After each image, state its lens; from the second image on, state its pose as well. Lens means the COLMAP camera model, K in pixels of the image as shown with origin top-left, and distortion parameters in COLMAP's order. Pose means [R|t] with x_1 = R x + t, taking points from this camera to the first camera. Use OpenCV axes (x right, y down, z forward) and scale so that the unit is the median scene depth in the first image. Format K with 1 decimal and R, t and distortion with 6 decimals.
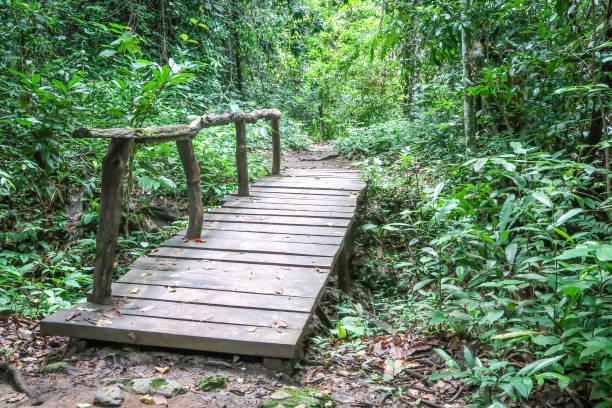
lens RADIAL K [[647.5, 0, 306.0], [0, 647.5, 204.0], [0, 0, 1]] dist [0.005882, -0.005694]
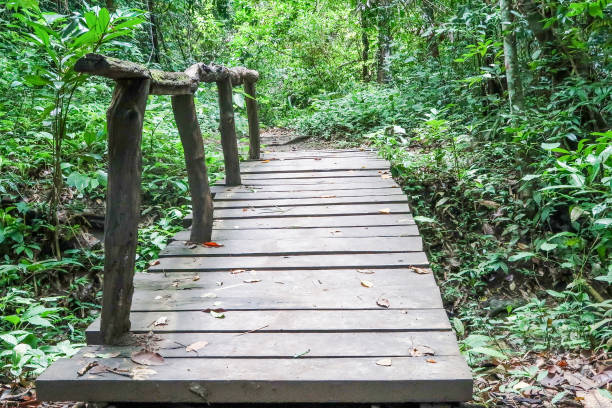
lens RADIAL K [[822.5, 0, 306.0], [0, 822.5, 204.0], [0, 0, 1]] dist [0.010350, -0.005716]
pose [[0.992674, -0.070751, 0.097943, -0.115349], [0.071759, 0.997399, -0.006801, 0.020687], [-0.097207, 0.013780, 0.995169, 0.107364]]
